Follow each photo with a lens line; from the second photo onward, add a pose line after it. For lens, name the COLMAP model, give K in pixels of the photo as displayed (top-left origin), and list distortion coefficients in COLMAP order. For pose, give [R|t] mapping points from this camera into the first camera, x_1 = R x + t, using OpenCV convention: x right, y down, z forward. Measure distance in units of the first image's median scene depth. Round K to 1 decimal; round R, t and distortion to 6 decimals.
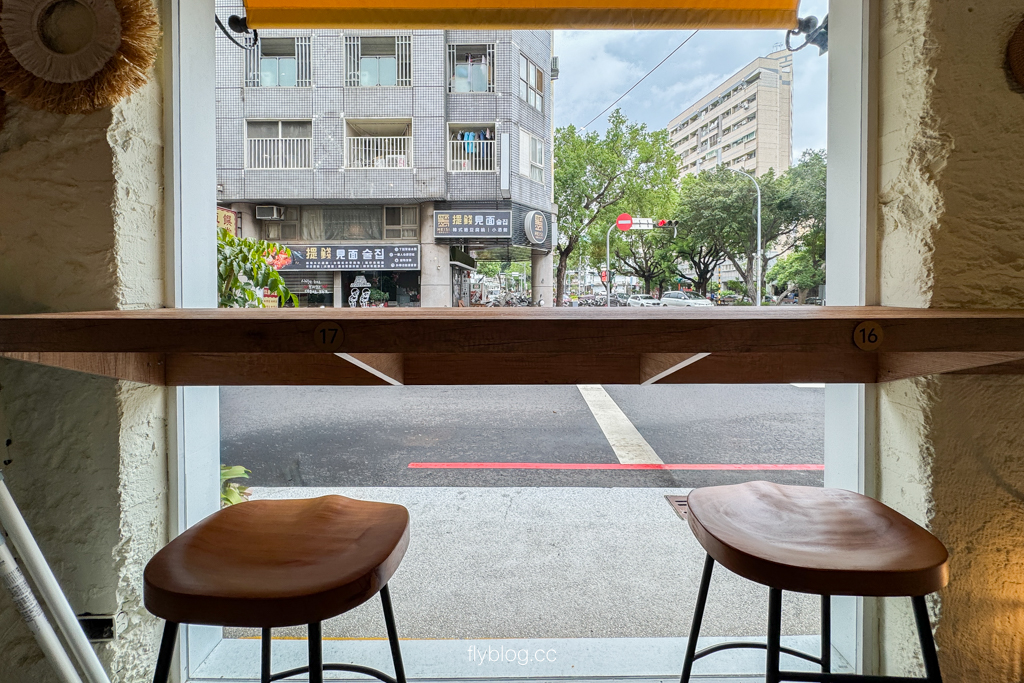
lens RADIAL K [[415.2, 0, 512.3], [0, 415.2, 321.4], [0, 0, 1]] dist [-0.000765, 0.000015]
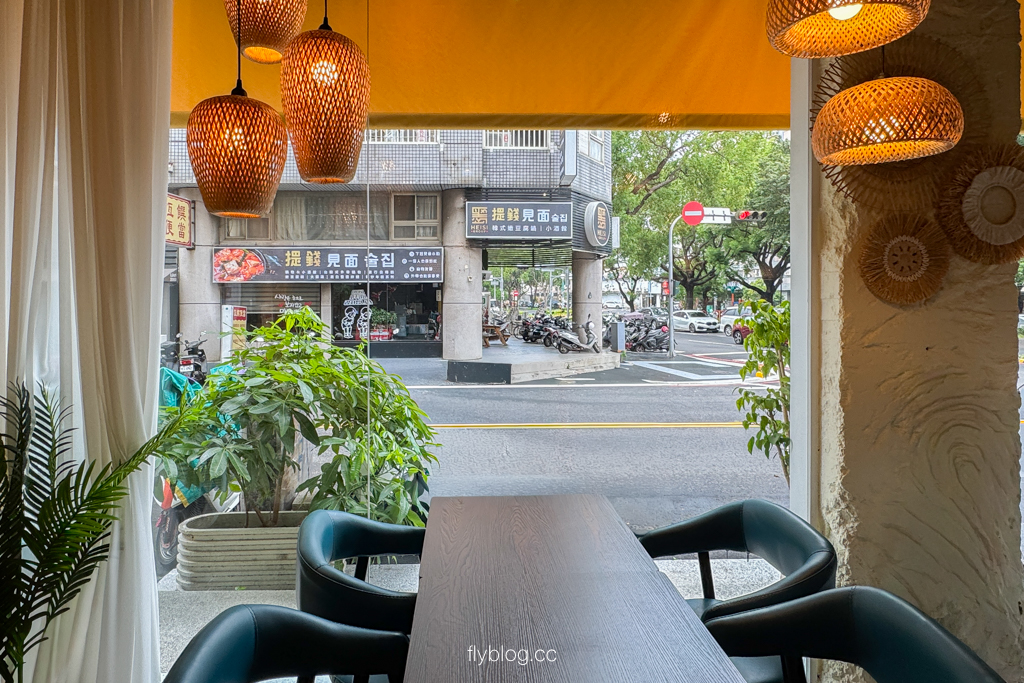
lens RADIAL K [[597.6, 0, 512.0], [0, 597.6, 341.5], [0, 0, 1]] dist [0.004204, 0.000750]
pose [[0.999232, -0.000609, 0.039188, -0.144661], [0.000927, 0.999967, -0.008116, -0.011554], [-0.039182, 0.008146, 0.999199, -0.050680]]
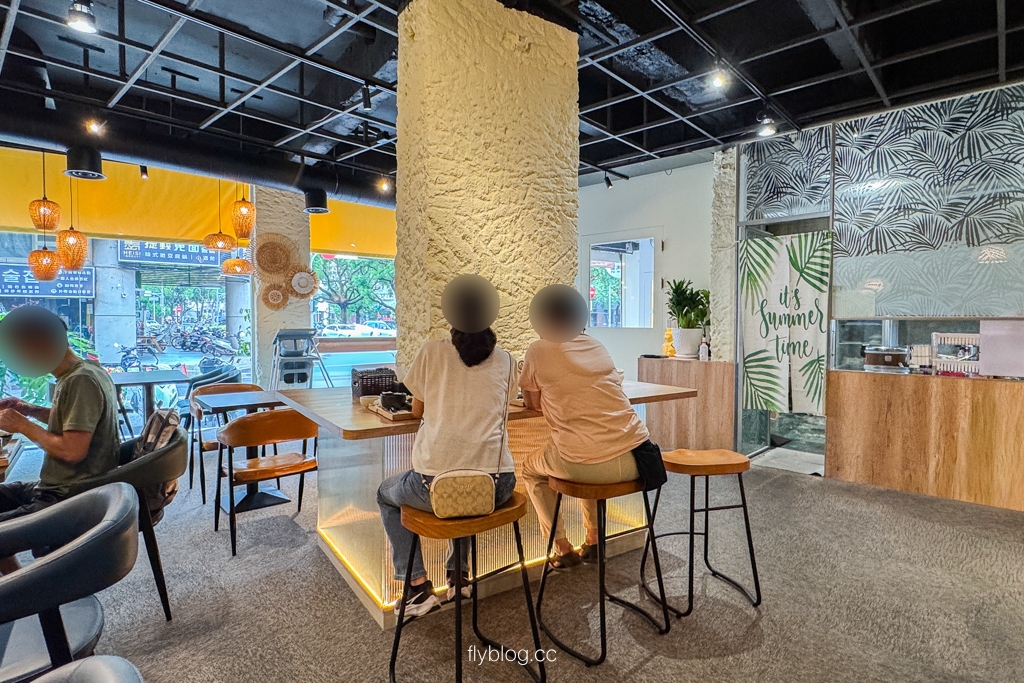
lens RADIAL K [[534.4, 0, 512.0], [0, 534.4, 341.5], [0, 0, 1]] dist [-0.000702, -0.000027]
pose [[0.826716, -0.017824, 0.562337, -0.135048], [0.036536, 0.999089, -0.022045, 0.020045], [-0.561432, 0.038771, 0.826614, -0.370312]]
